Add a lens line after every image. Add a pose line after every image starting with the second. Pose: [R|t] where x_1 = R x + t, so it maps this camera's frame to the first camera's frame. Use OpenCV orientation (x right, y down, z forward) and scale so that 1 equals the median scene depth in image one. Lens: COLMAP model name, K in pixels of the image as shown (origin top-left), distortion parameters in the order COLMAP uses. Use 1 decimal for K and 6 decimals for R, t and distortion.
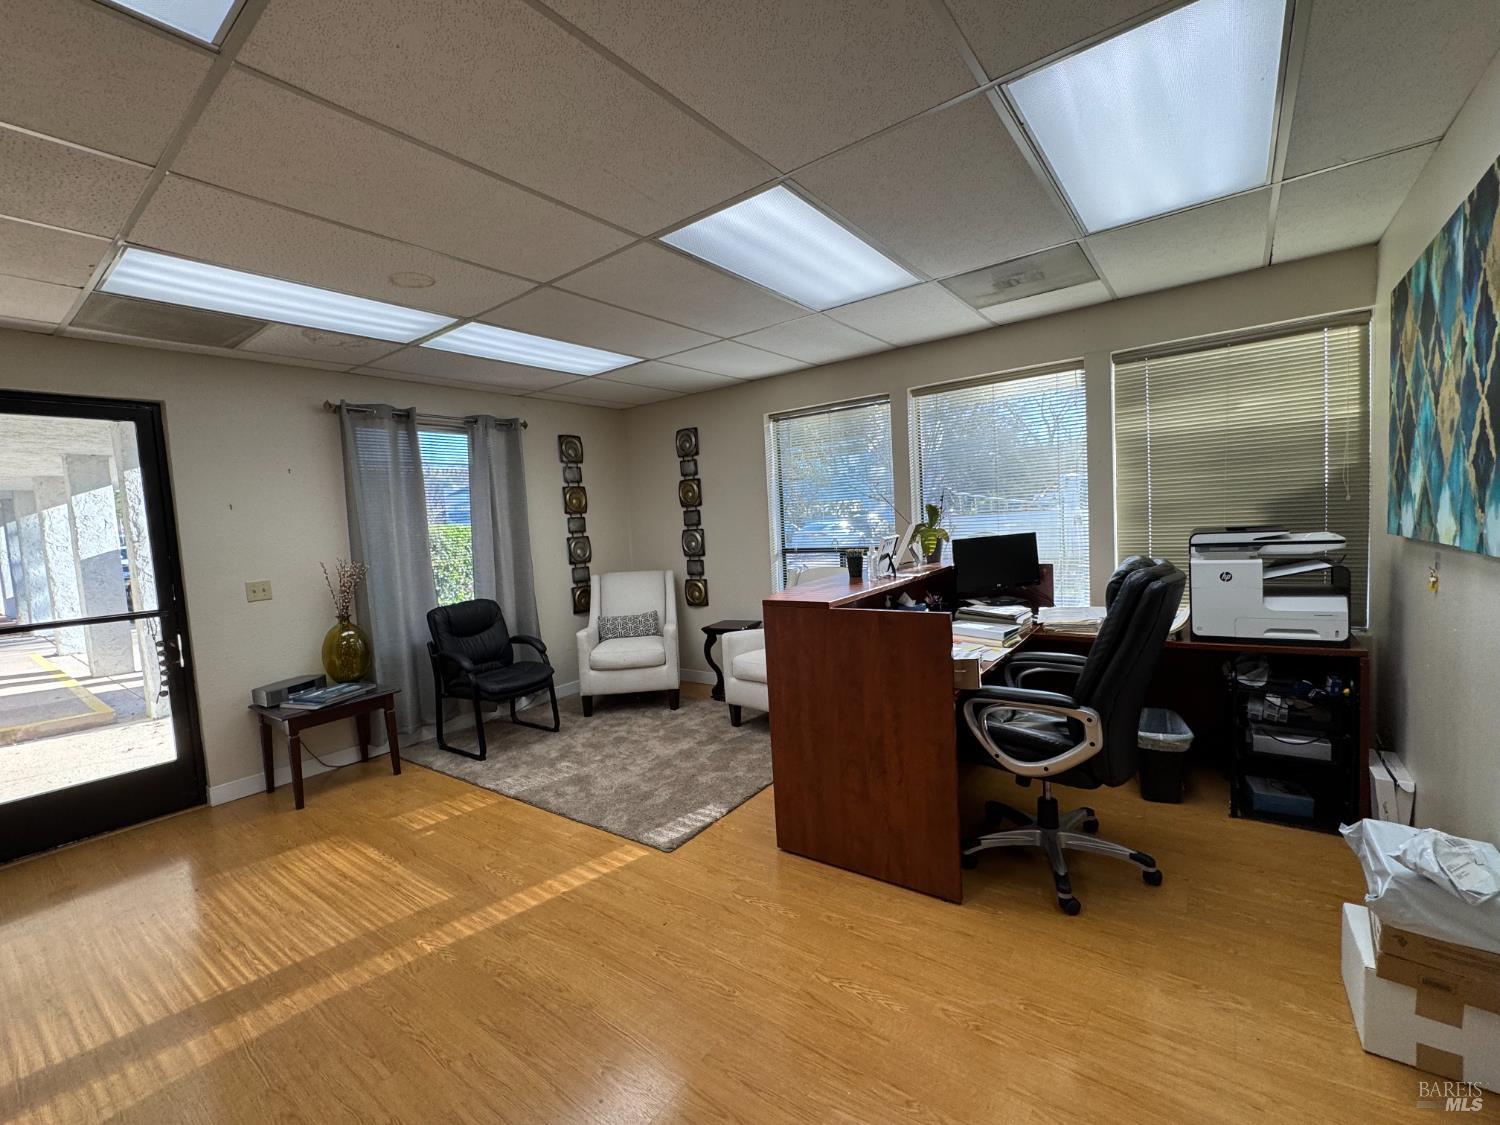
lens RADIAL K [[634.3, 0, 750.0], [0, 634.3, 562.5], [0, 0, 1]] dist [-0.002992, -0.000061]
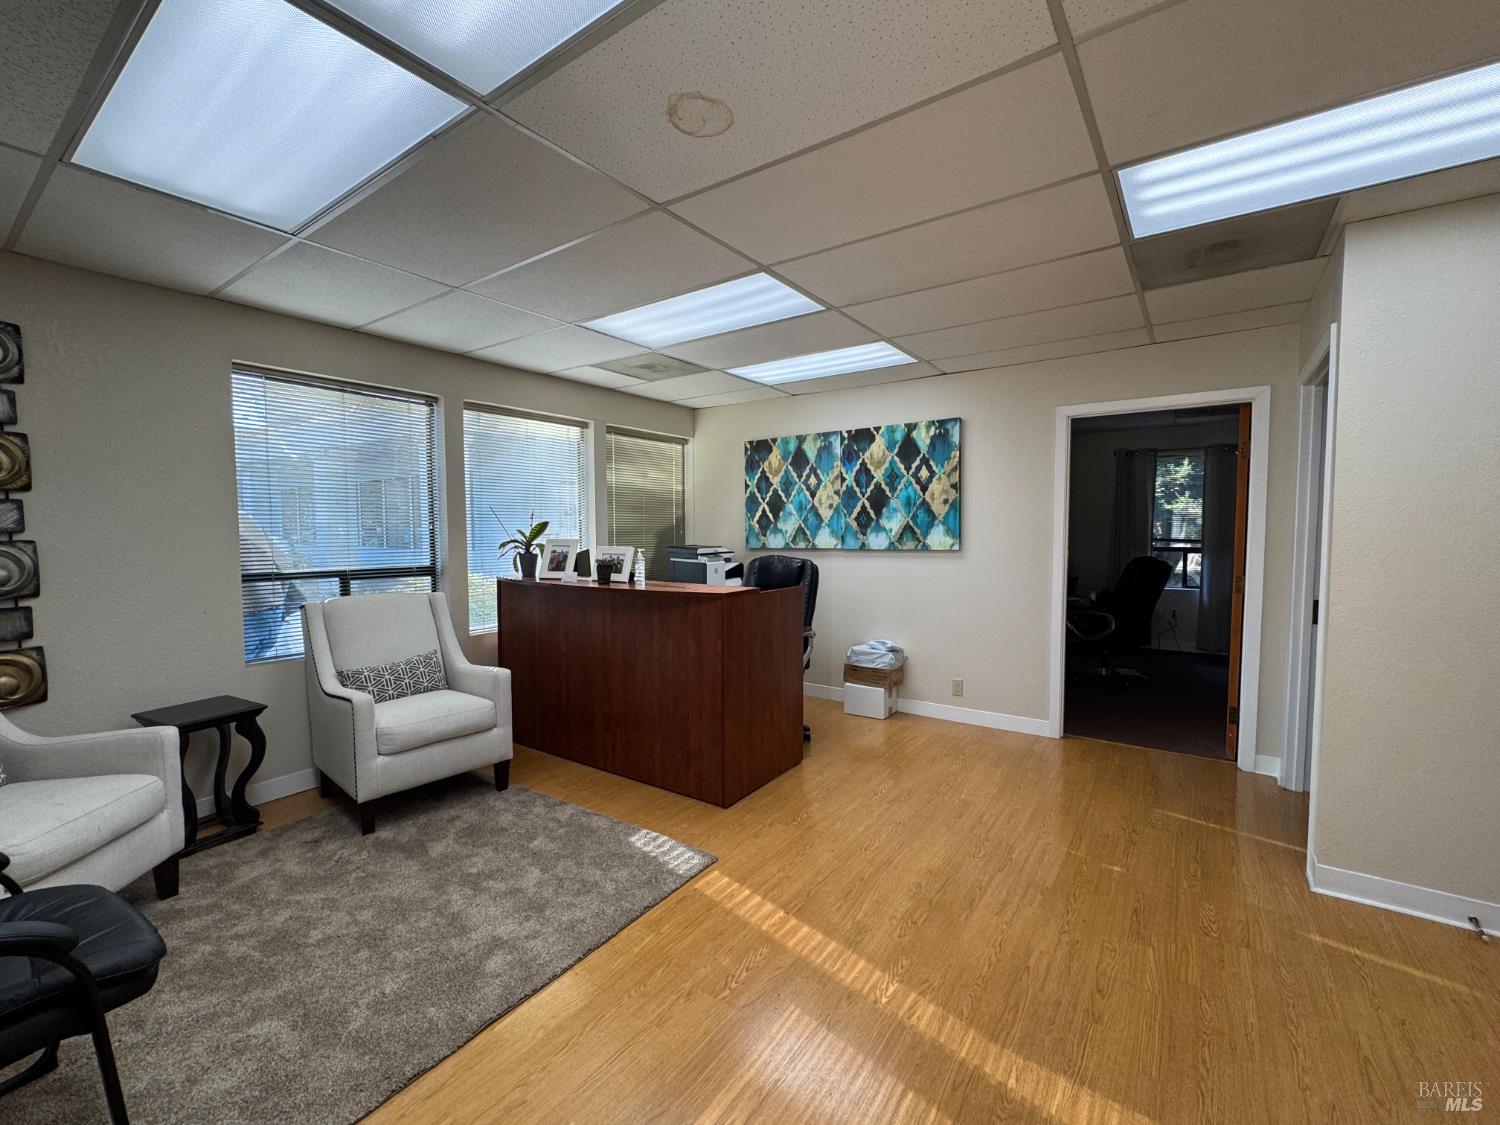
lens RADIAL K [[634.3, 0, 750.0], [0, 634.3, 562.5], [0, 0, 1]] dist [-0.002992, -0.000061]
pose [[-0.026703, 0.002226, 0.999641, -1.023077], [0.074176, 0.997245, -0.000239, 0.005849], [-0.996888, 0.074143, -0.026795, 0.872443]]
